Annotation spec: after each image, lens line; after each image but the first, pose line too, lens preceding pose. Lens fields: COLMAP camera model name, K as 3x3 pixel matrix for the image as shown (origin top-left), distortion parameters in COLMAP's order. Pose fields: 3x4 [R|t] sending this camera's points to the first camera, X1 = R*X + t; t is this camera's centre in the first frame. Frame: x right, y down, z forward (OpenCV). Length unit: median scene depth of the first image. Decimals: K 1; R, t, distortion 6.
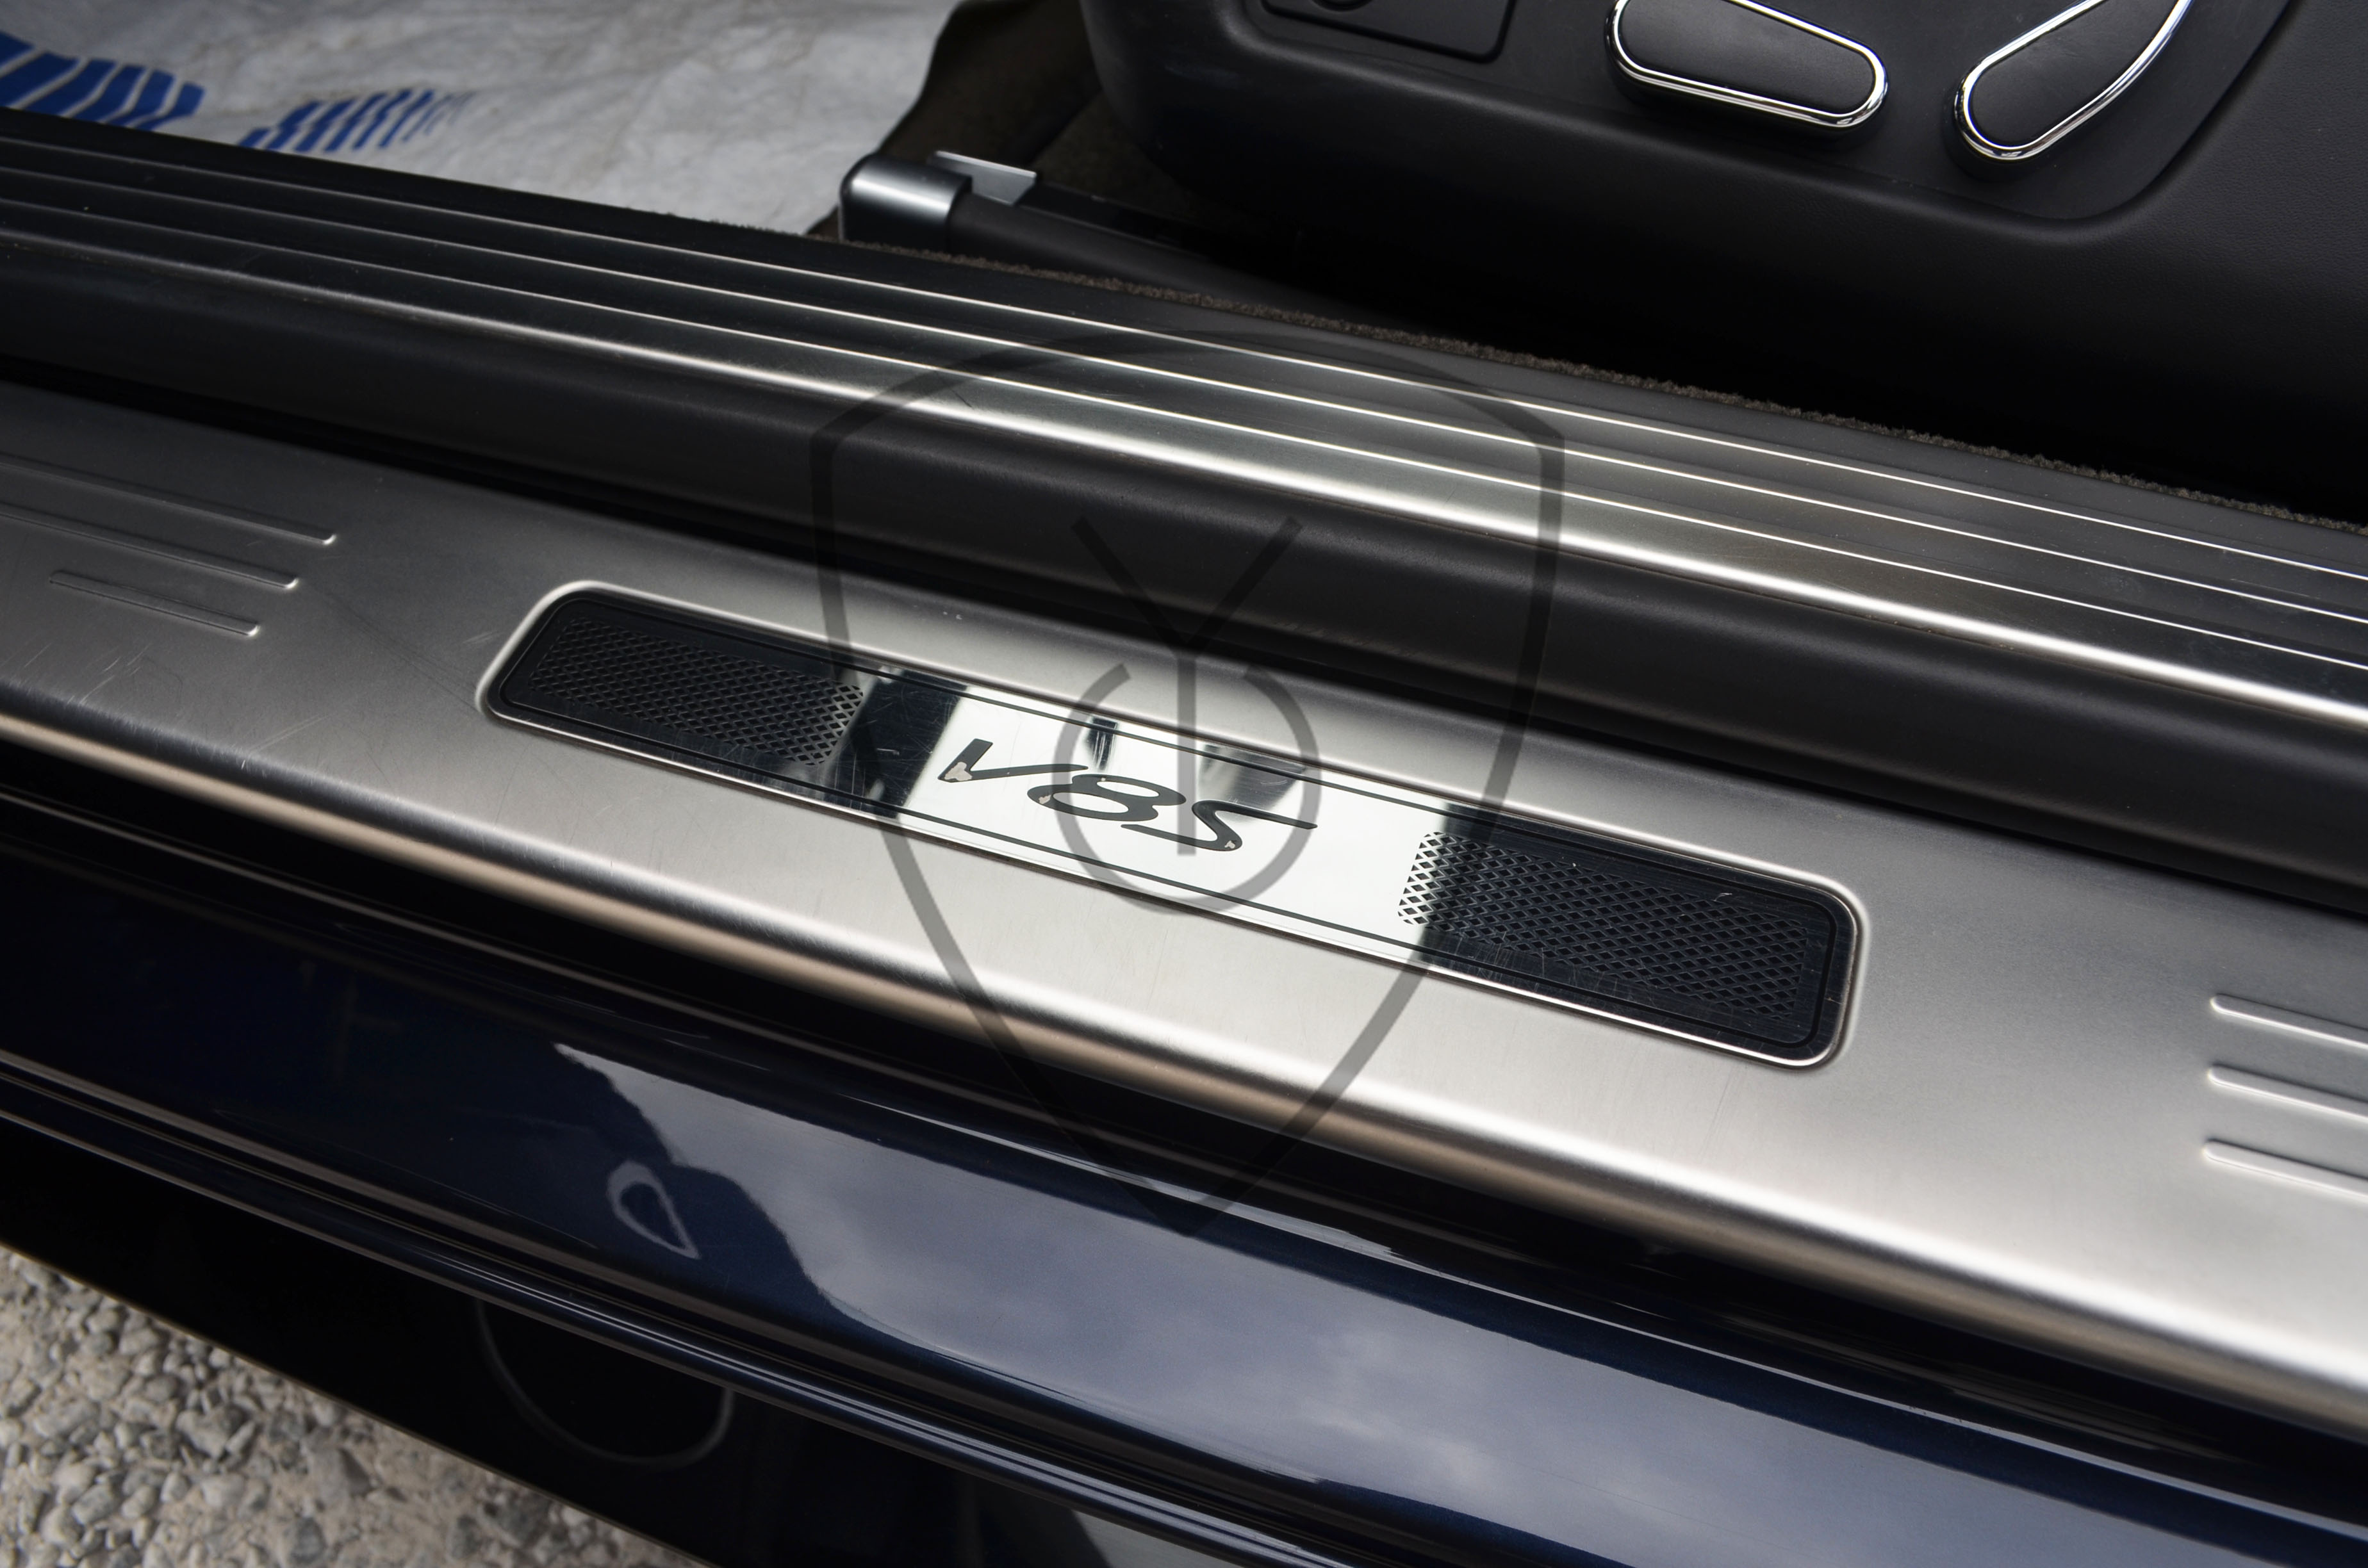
lens RADIAL K [[1852.6, 0, 1177.2], [0, 1852.6, 787.4], [0, 0, 1]] dist [-0.086713, 0.017237]
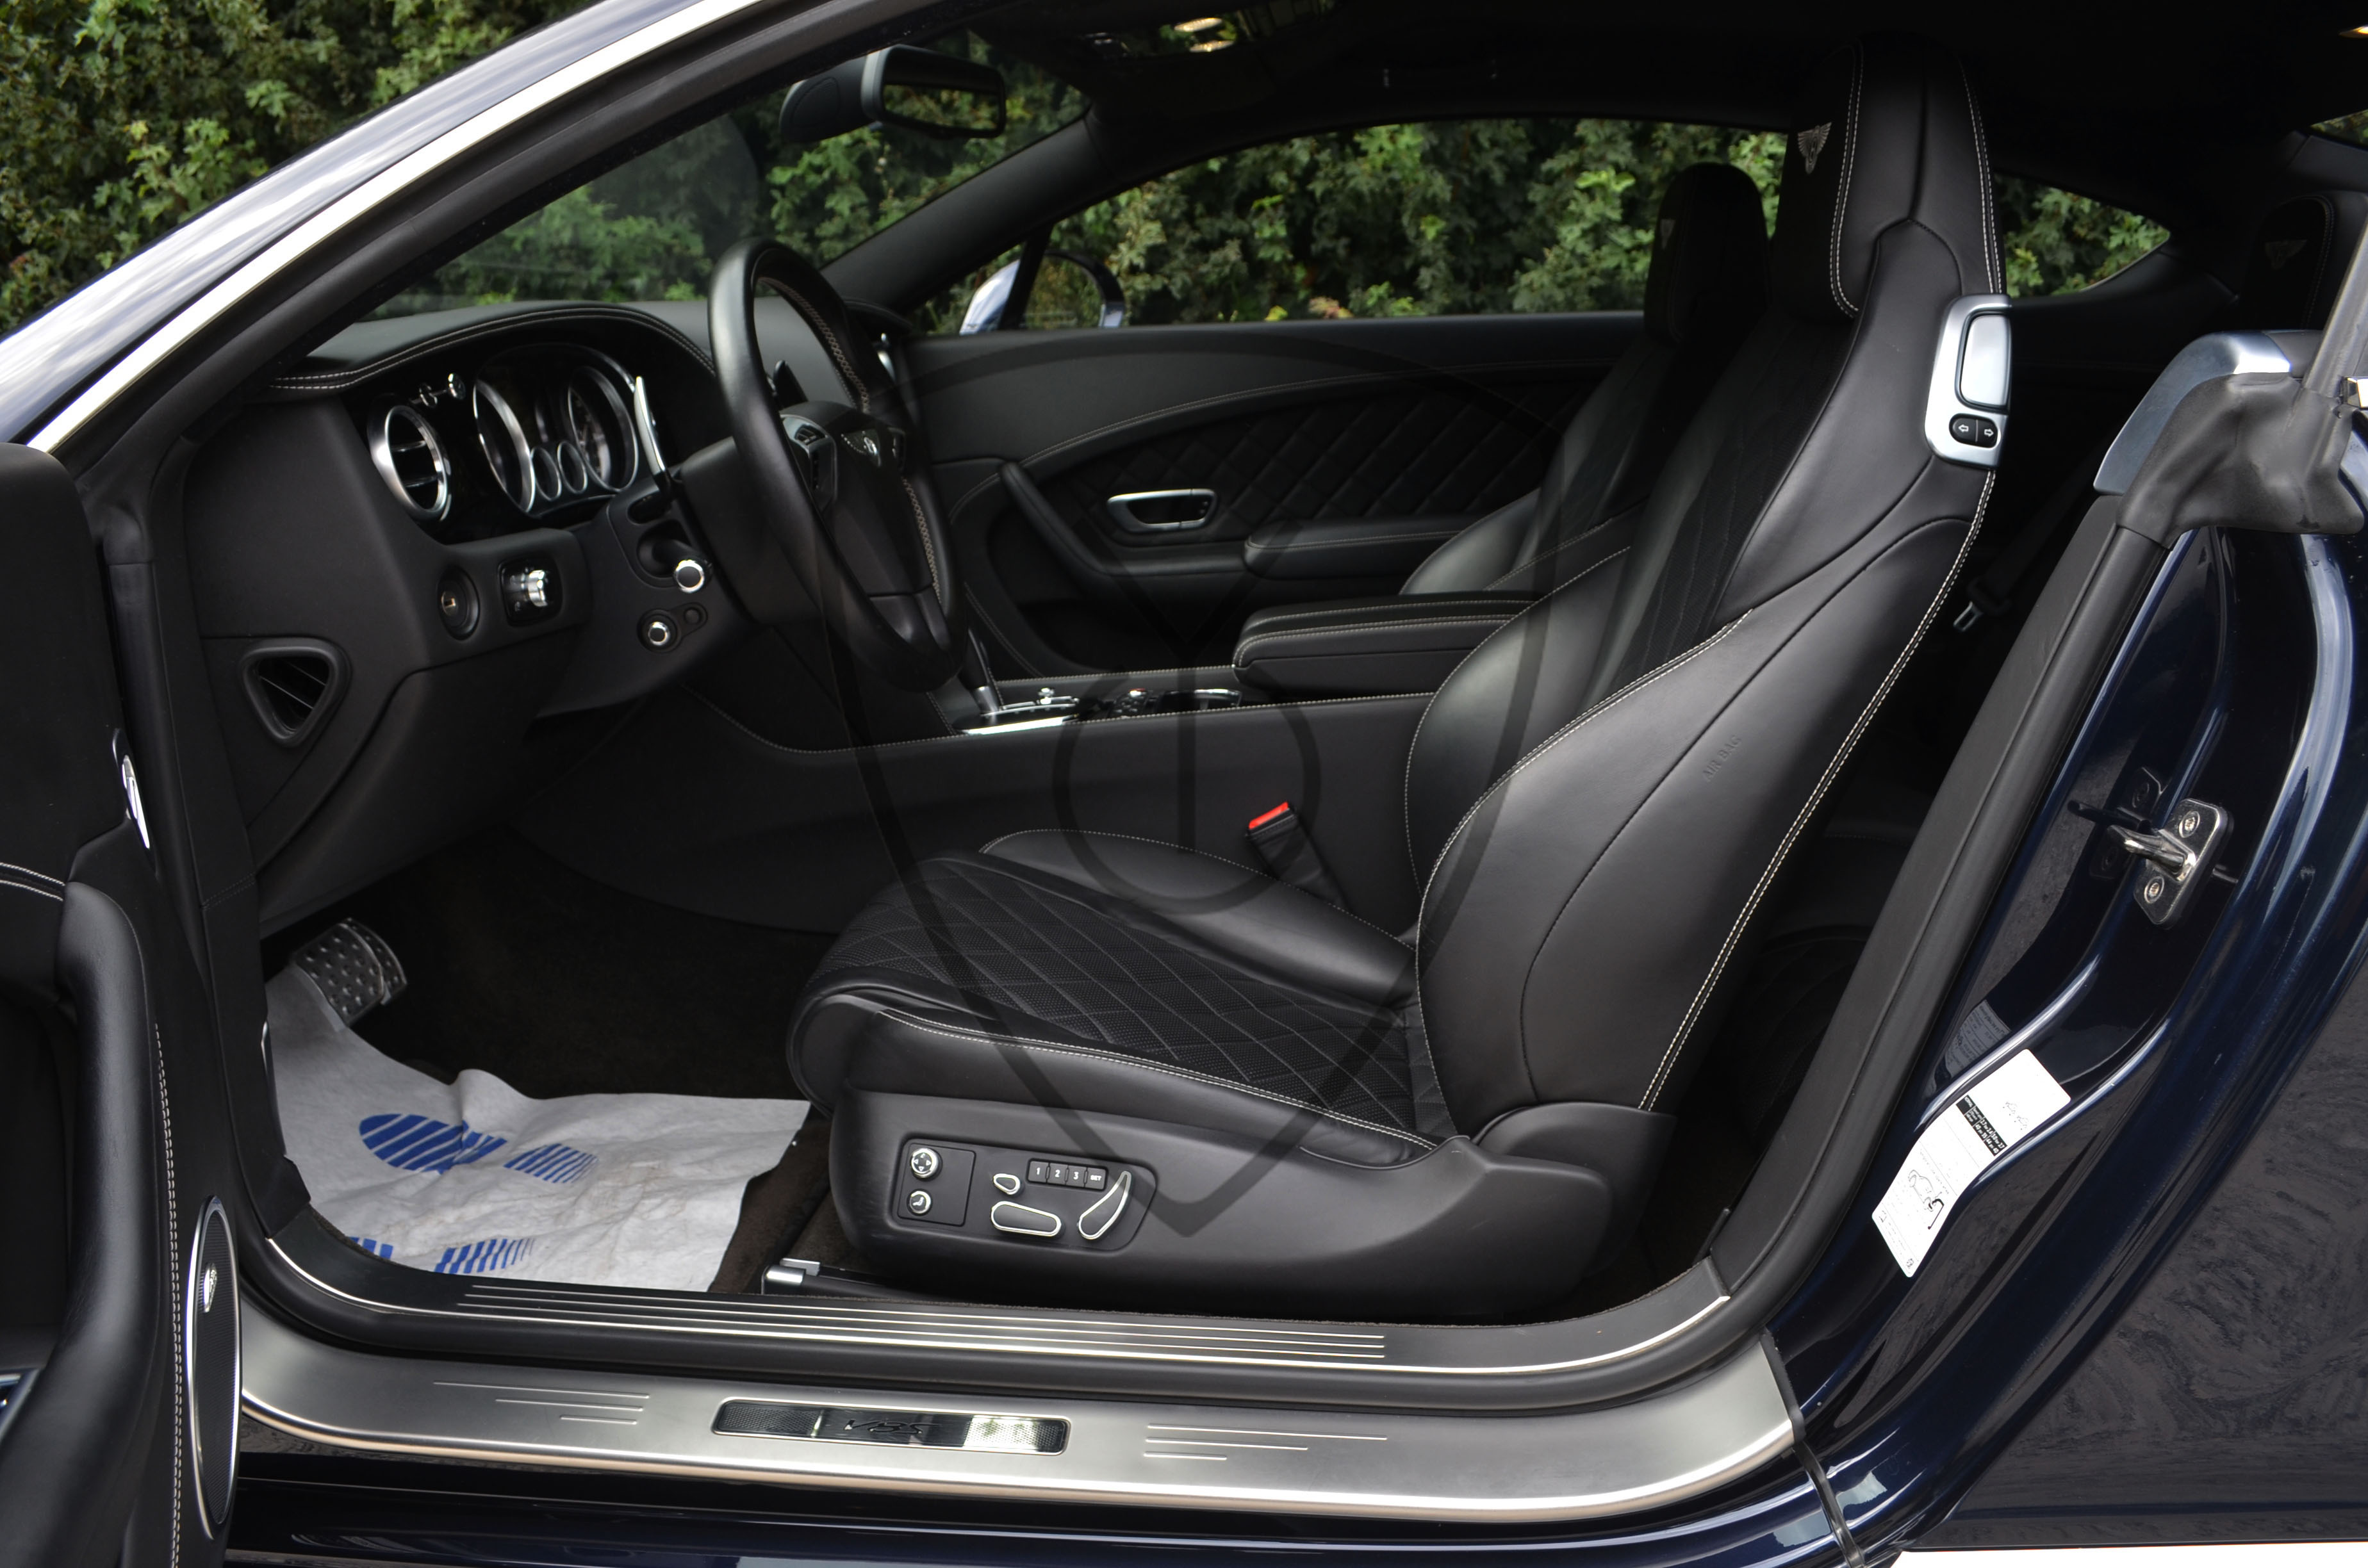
lens RADIAL K [[1852.6, 0, 1177.2], [0, 1852.6, 787.4], [0, 0, 1]] dist [-0.086713, 0.017237]
pose [[0.966731, -0.060541, 0.248528, -0.145578], [0.174069, 0.867630, -0.465745, 0.334921], [-0.187433, 0.493511, 0.849303, -1.397399]]
